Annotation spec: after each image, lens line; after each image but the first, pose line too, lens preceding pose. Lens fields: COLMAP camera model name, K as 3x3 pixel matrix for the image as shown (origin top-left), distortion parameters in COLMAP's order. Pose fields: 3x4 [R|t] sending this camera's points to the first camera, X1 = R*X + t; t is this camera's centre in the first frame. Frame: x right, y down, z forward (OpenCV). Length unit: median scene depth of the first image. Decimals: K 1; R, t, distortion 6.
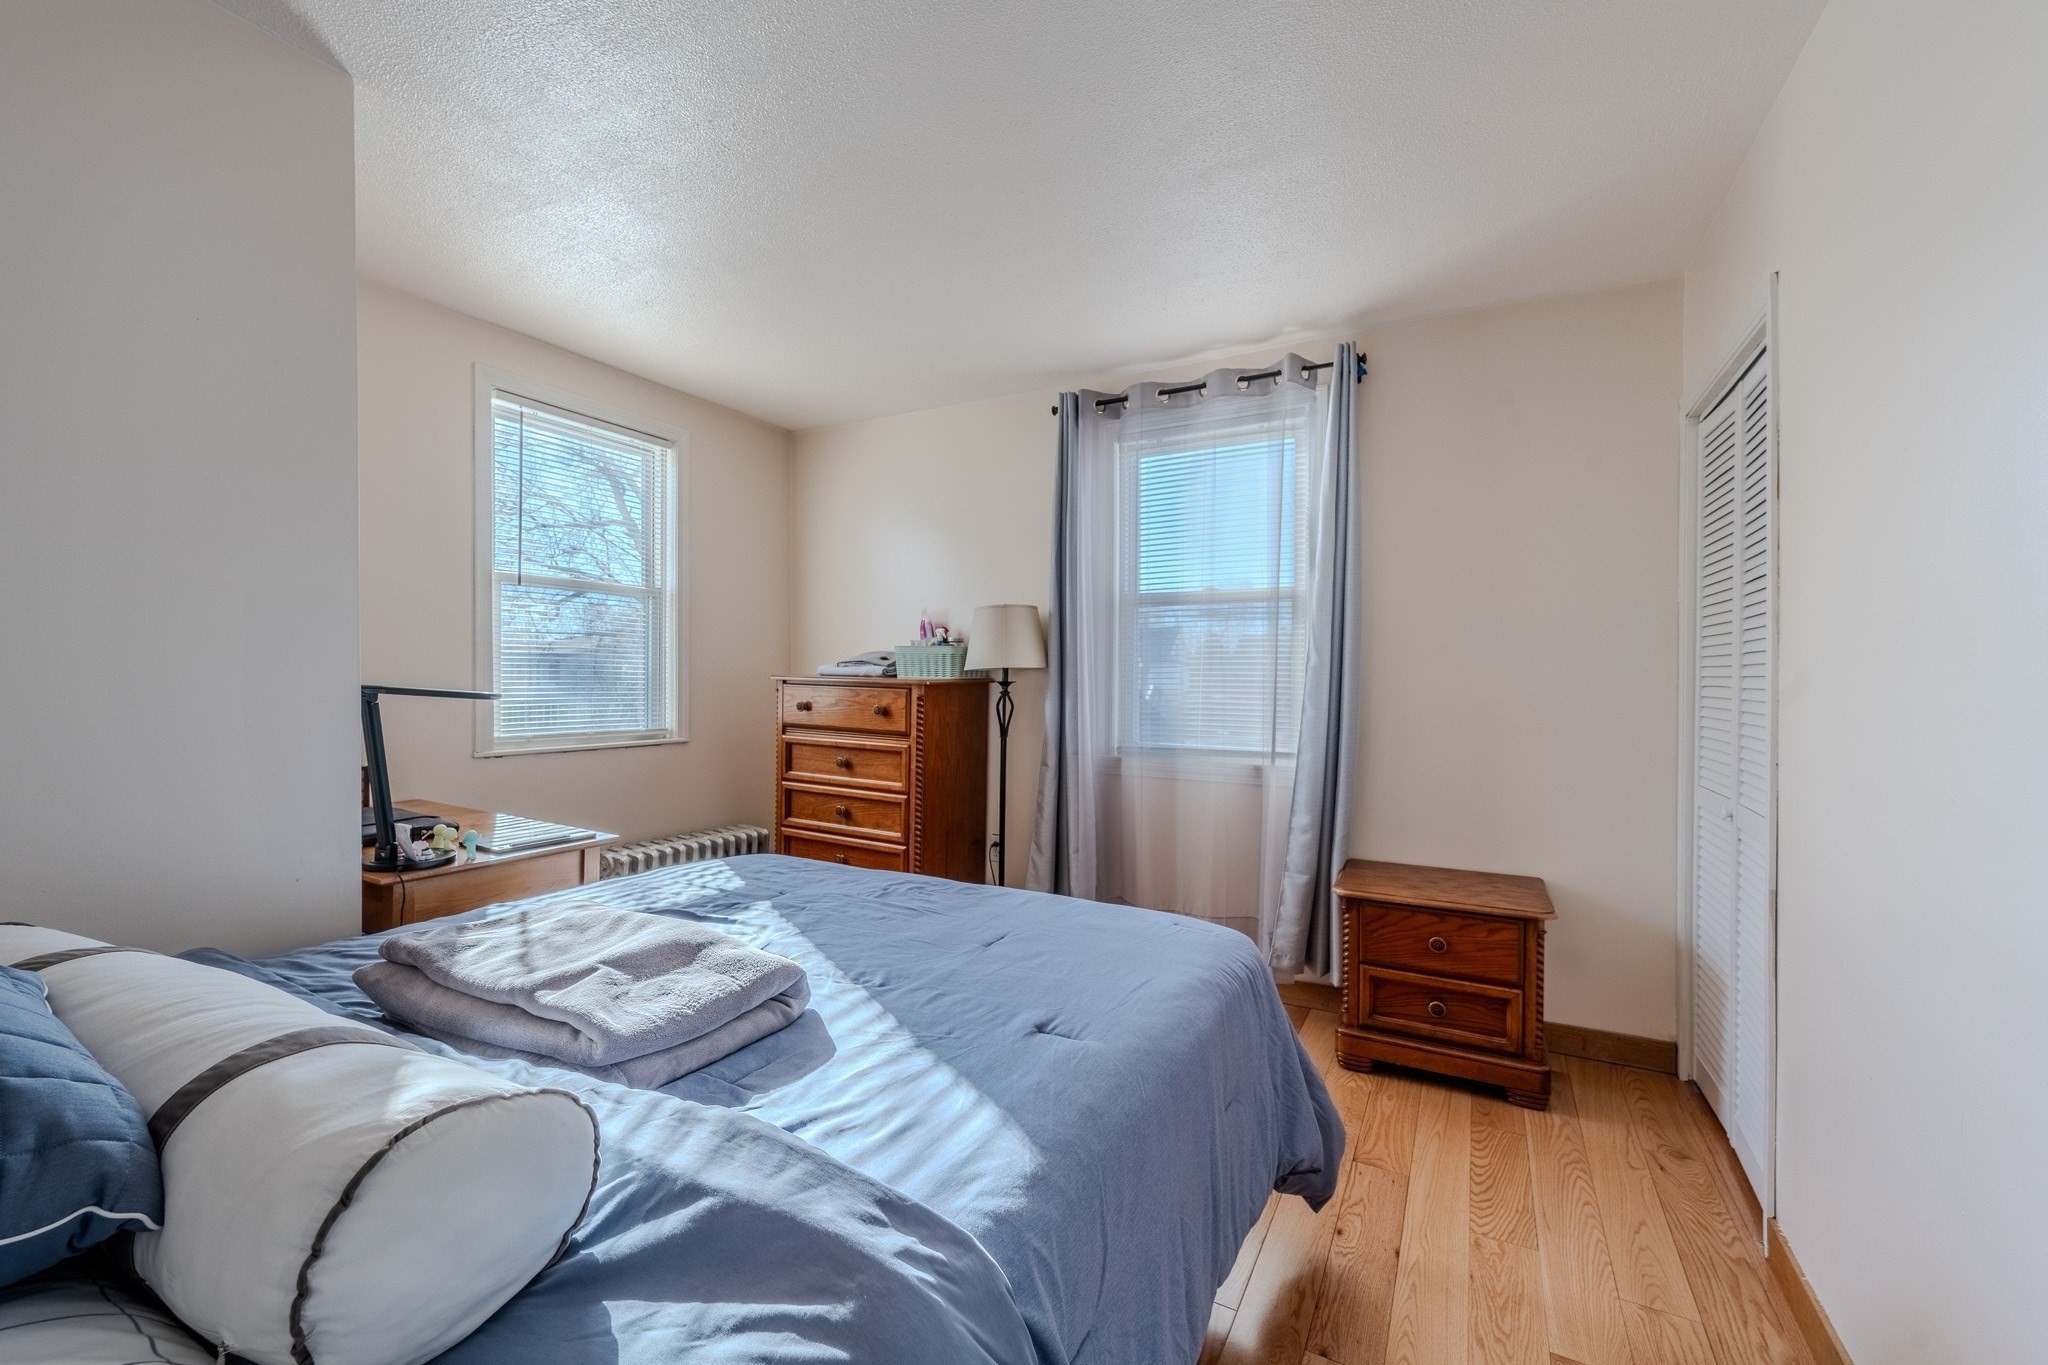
lens RADIAL K [[807.2, 0, 1024.0], [0, 807.2, 682.5], [0, 0, 1]] dist [-0.001643, 0.000385]
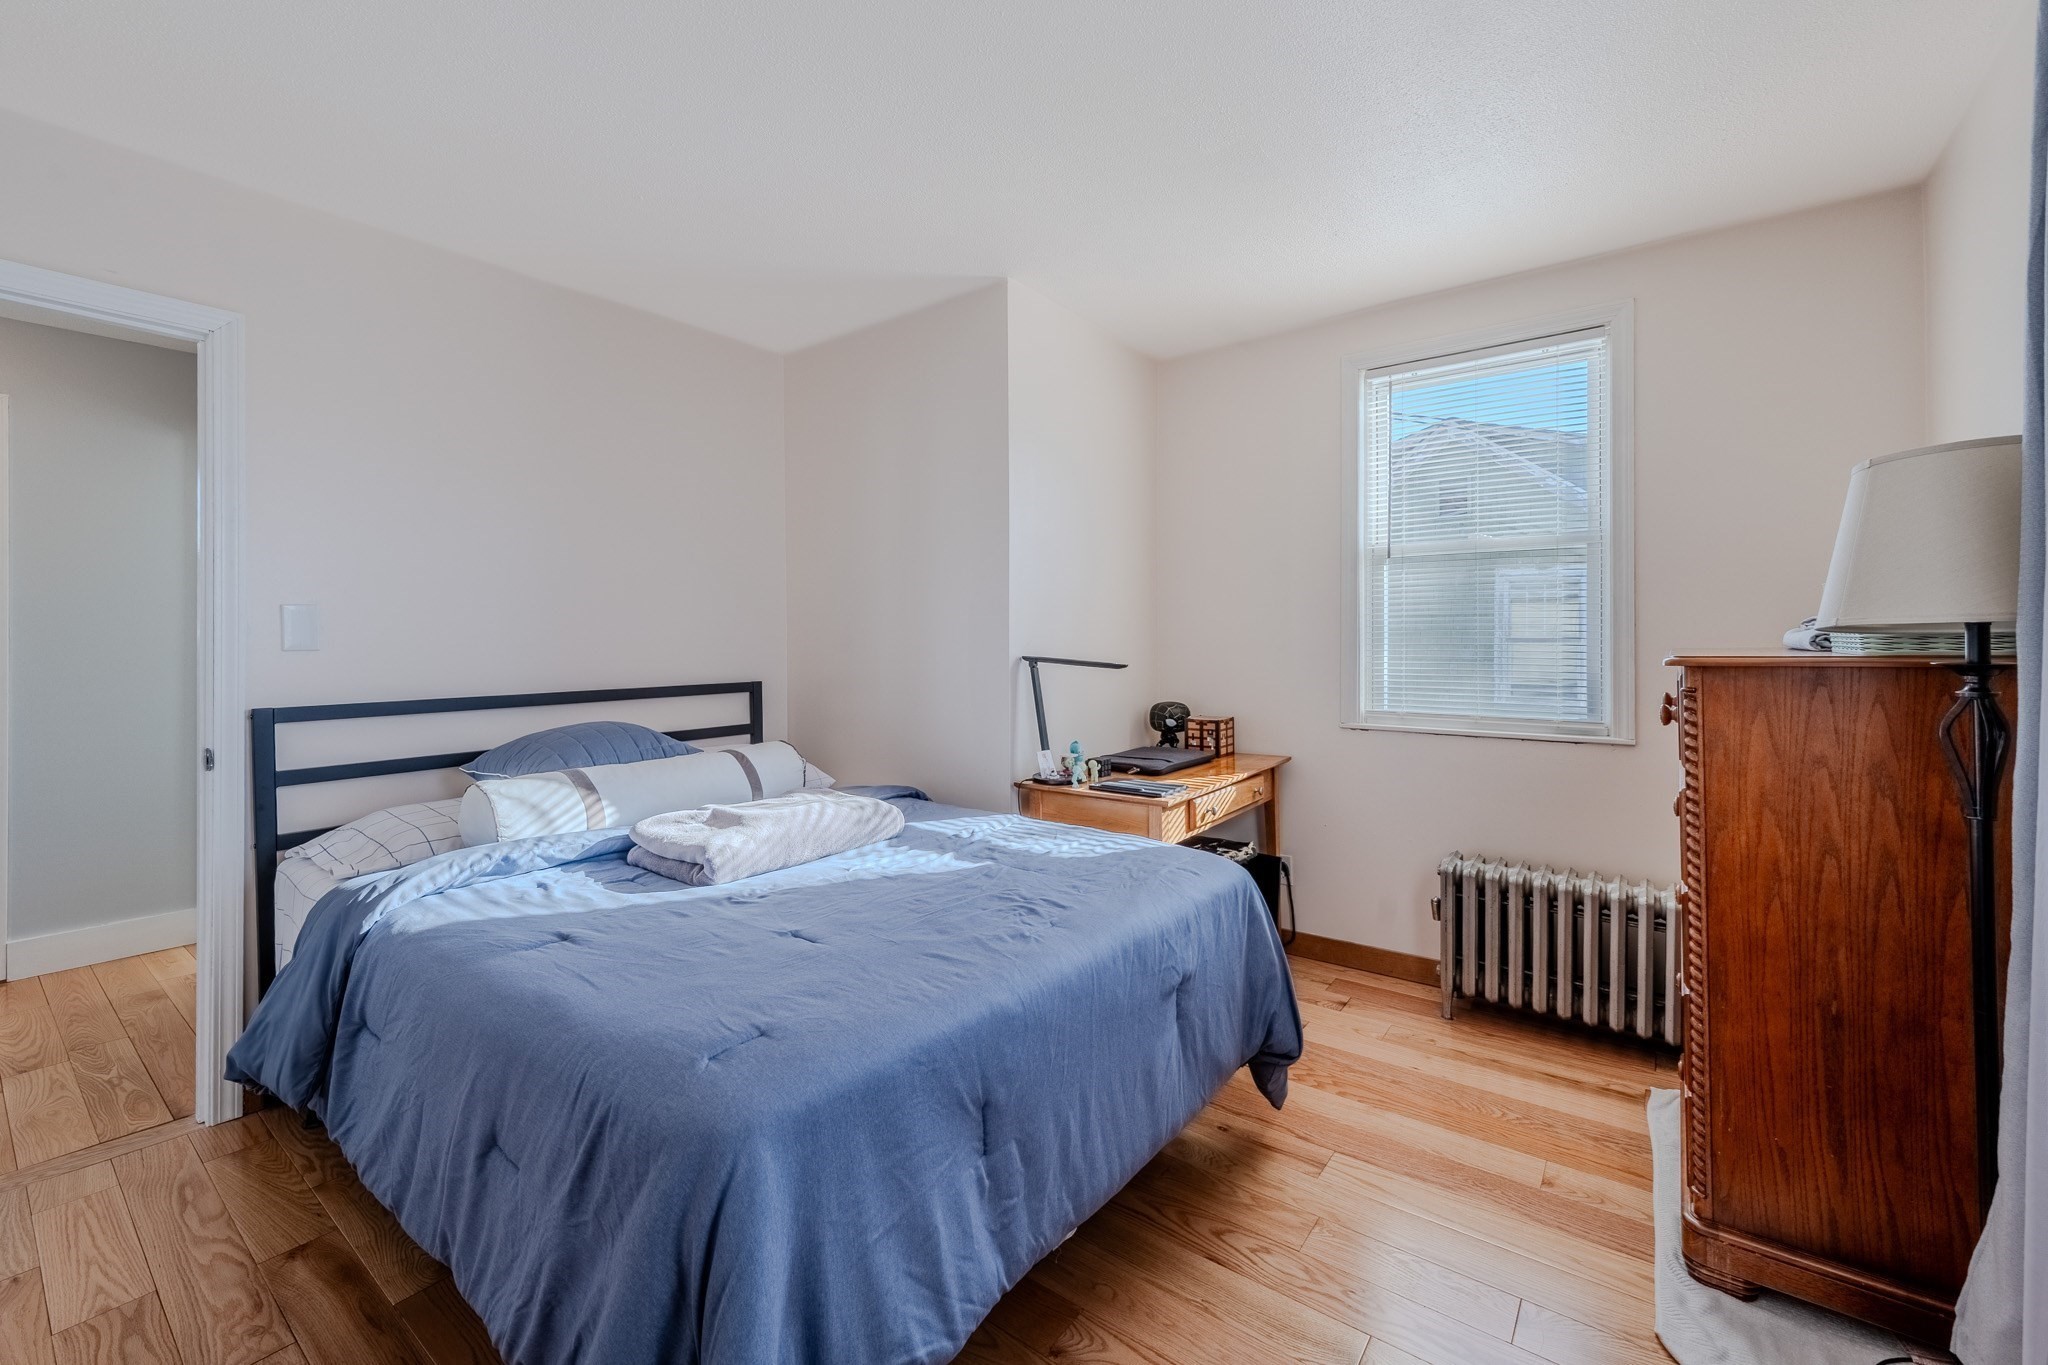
lens RADIAL K [[832.7, 0, 1025.5], [0, 832.7, 643.1], [0, 0, 1]] dist [0.000022, 0.000139]
pose [[-0.127678, -0.005856, -0.991798, 0.448810], [-0.003474, 0.999979, -0.005457, -0.007908], [0.991810, 0.002749, -0.127696, 0.693860]]
